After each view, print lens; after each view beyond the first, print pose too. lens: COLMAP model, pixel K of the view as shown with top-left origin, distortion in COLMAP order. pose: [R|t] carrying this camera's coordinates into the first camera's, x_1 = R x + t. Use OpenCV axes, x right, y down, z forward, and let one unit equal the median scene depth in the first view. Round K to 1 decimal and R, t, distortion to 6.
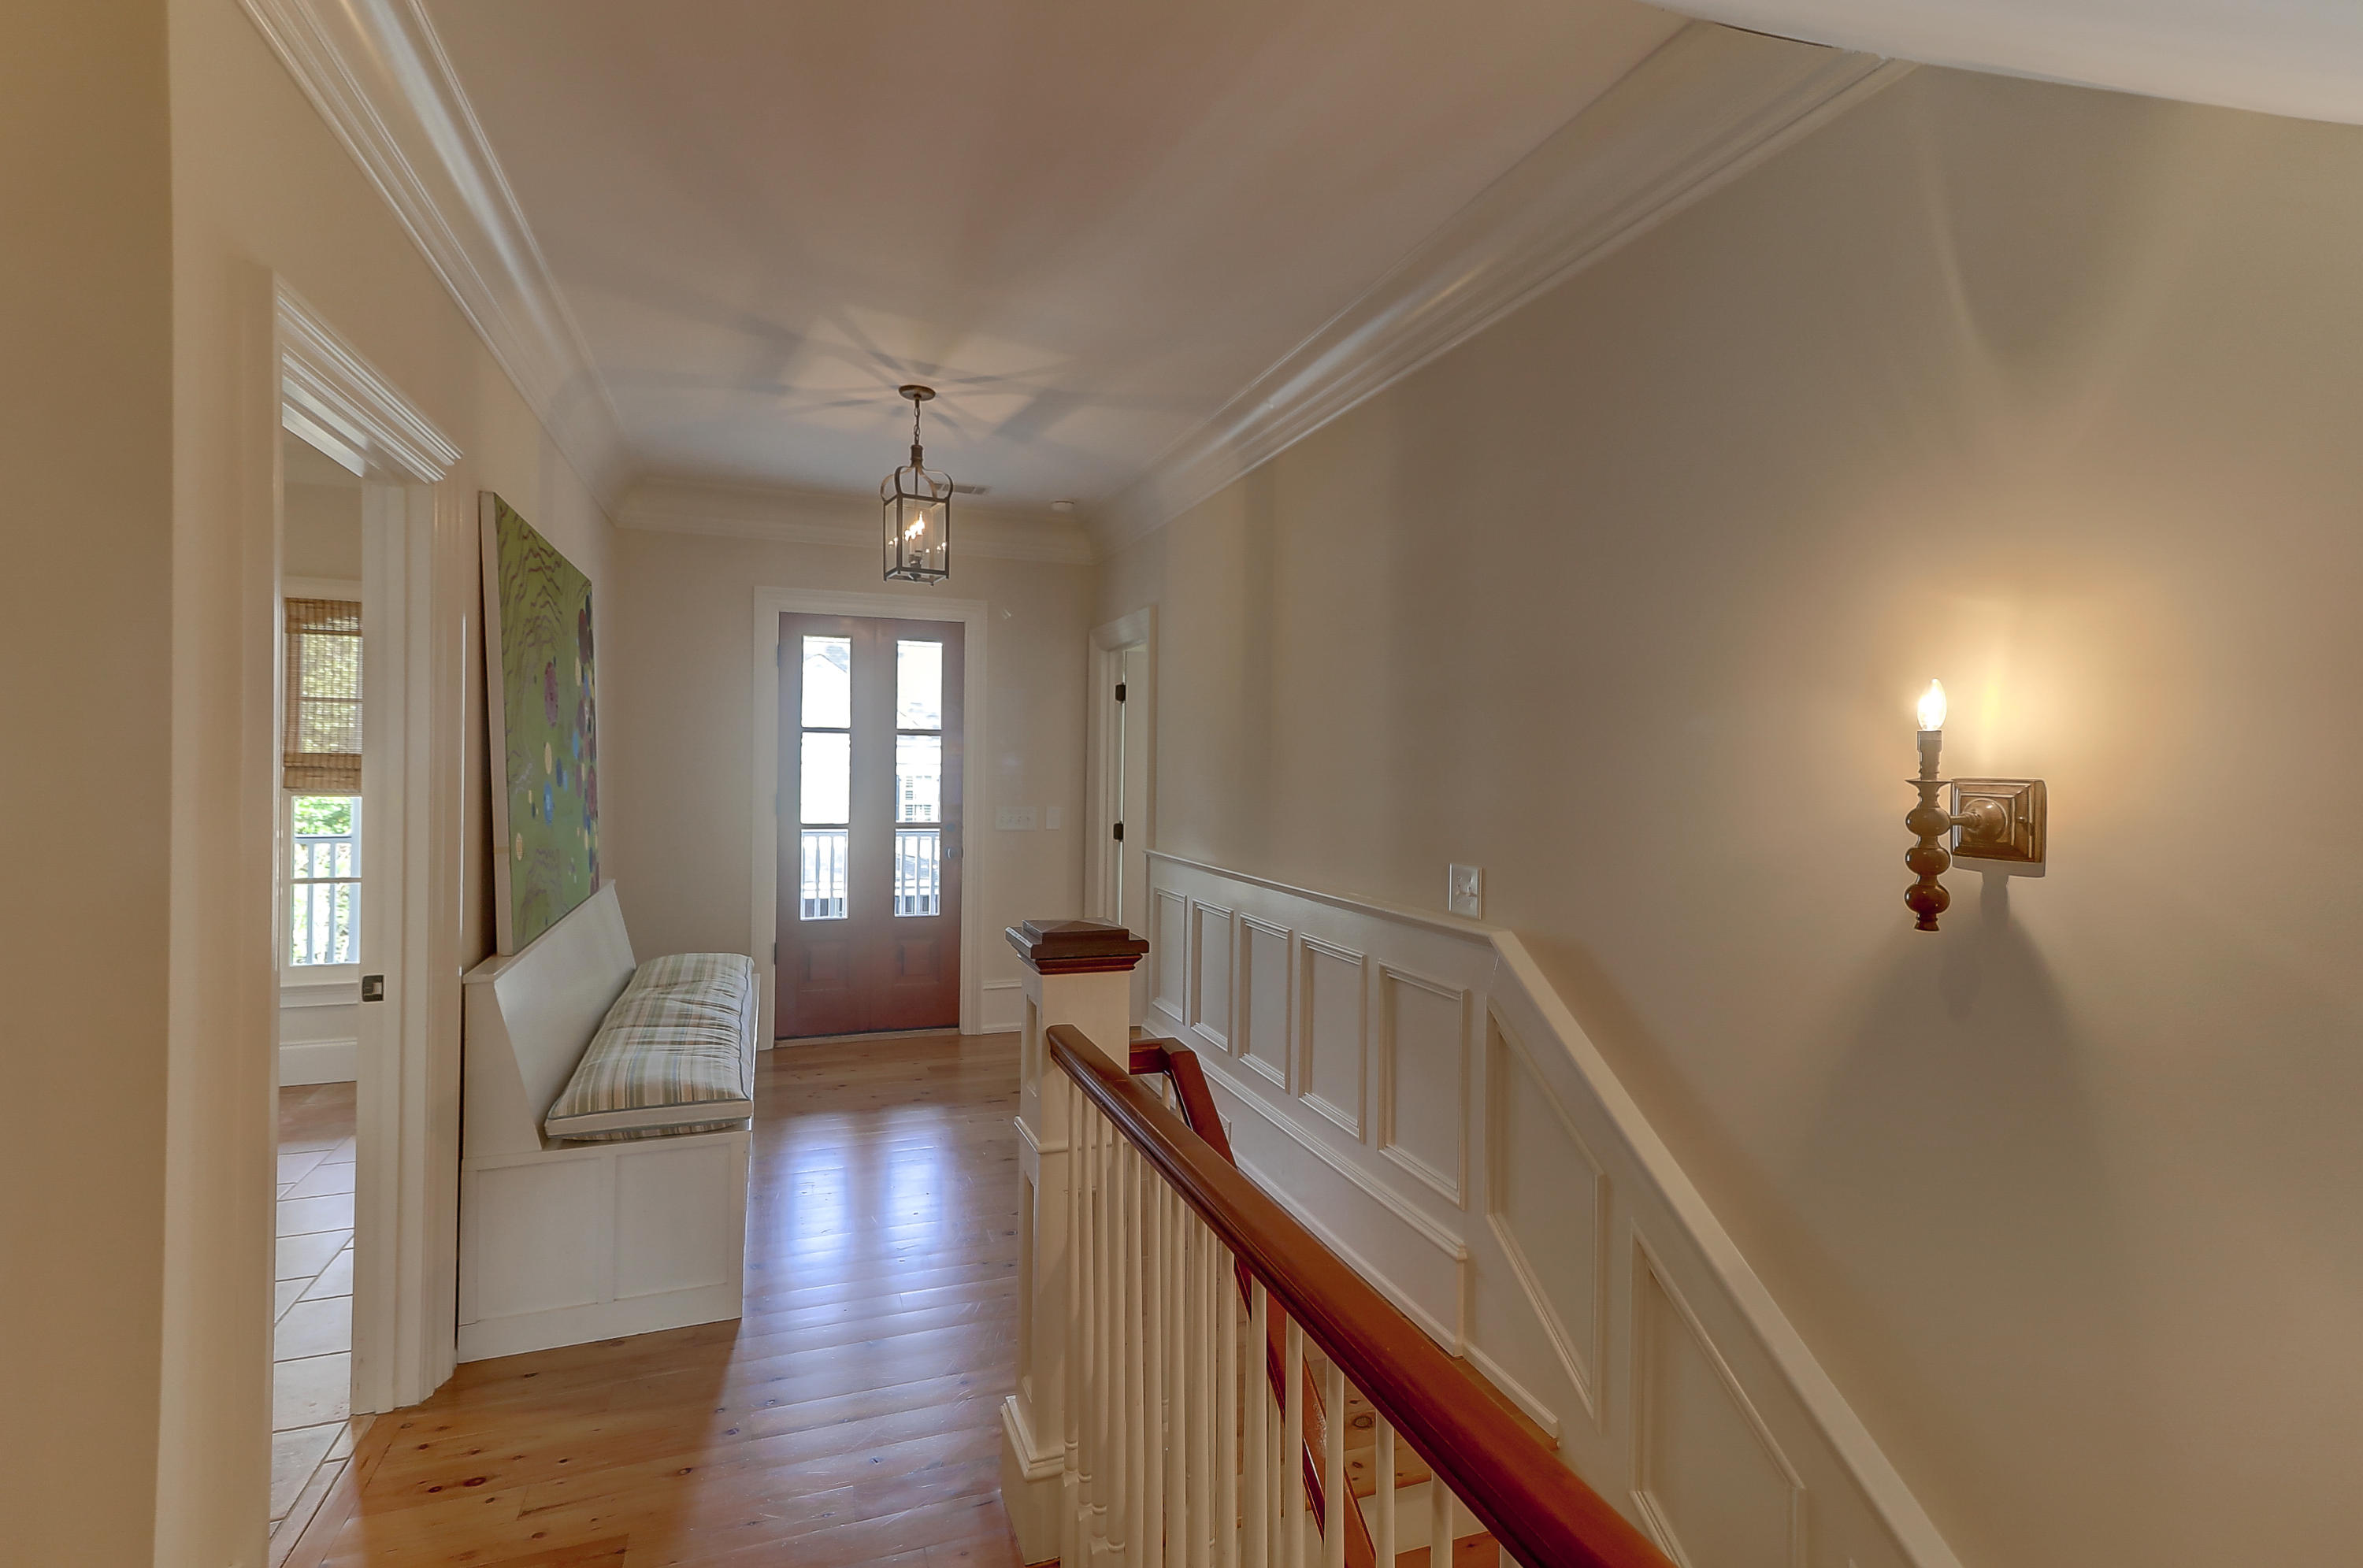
lens RADIAL K [[1067.1, 0, 1182.6], [0, 1067.1, 774.0], [0, 0, 1]] dist [0.019982, -0.000922]
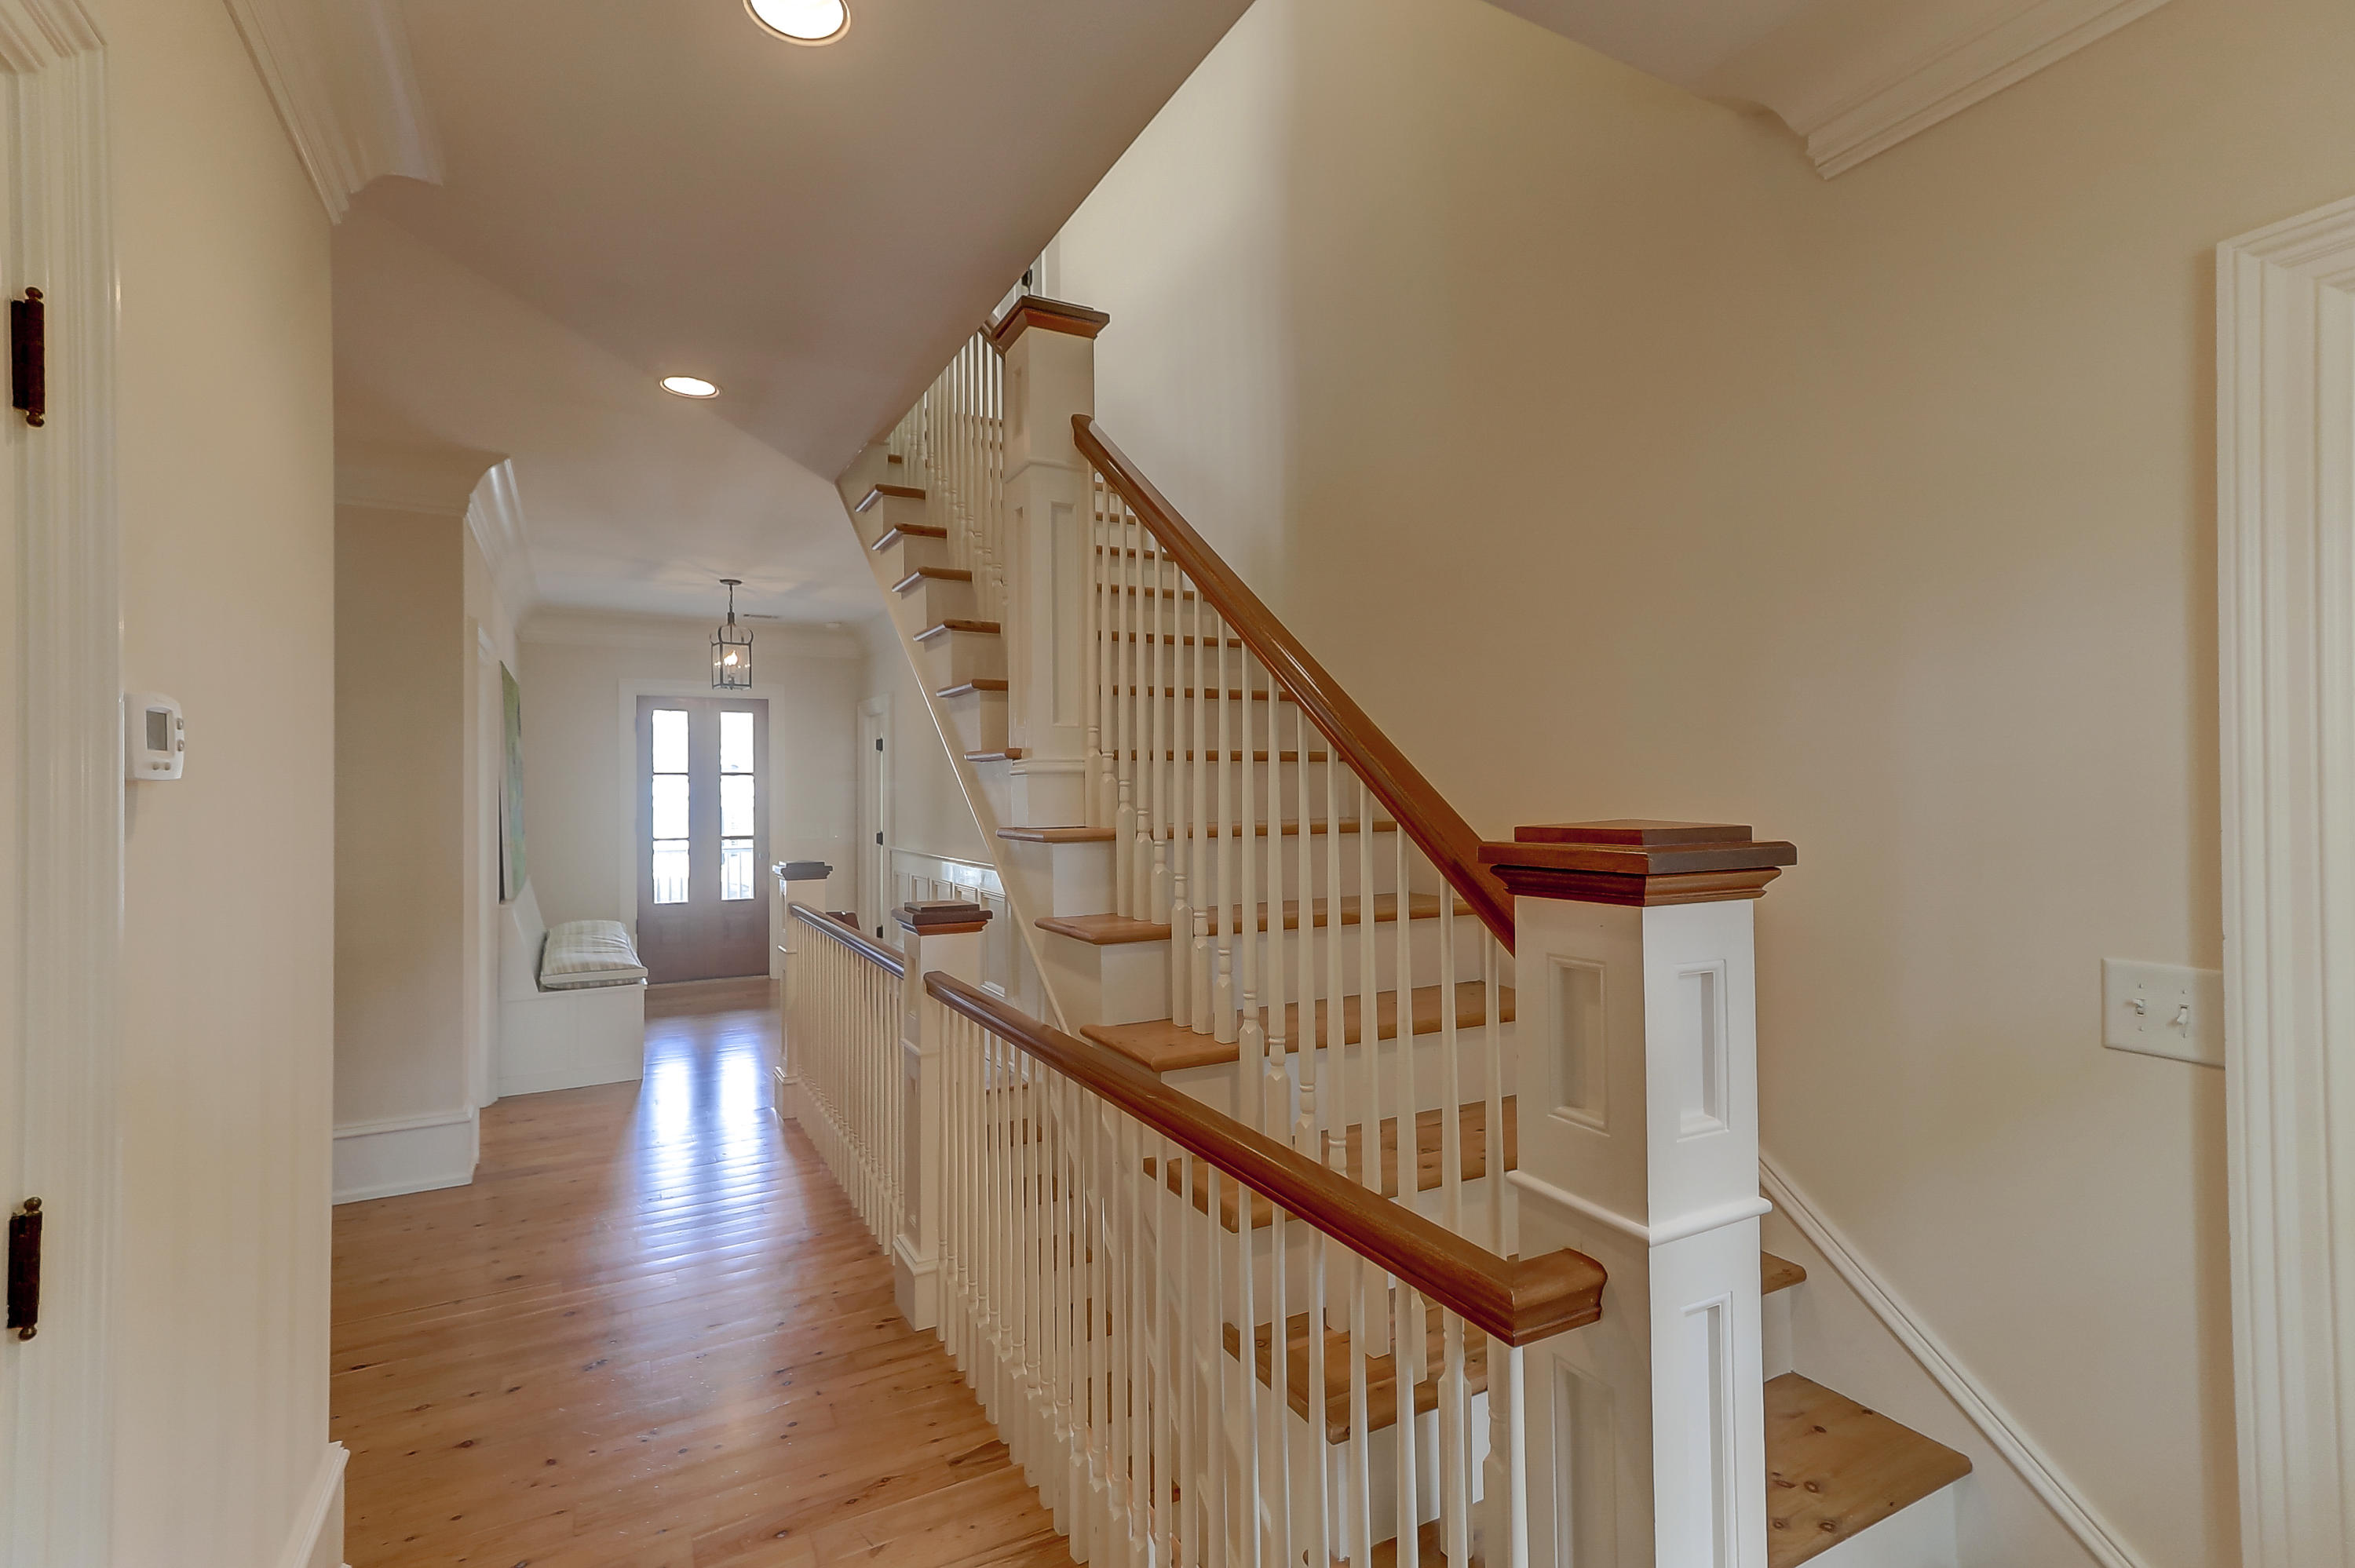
lens RADIAL K [[1063.4, 0, 1169.3], [0, 1063.4, 777.9], [0, 0, 1]] dist [0.019982, -0.000922]
pose [[0.990404, -0.020490, 0.136673, 0.147372], [0.023173, 0.999568, -0.018065, 0.006589], [-0.136244, 0.021058, 0.990452, -0.556356]]
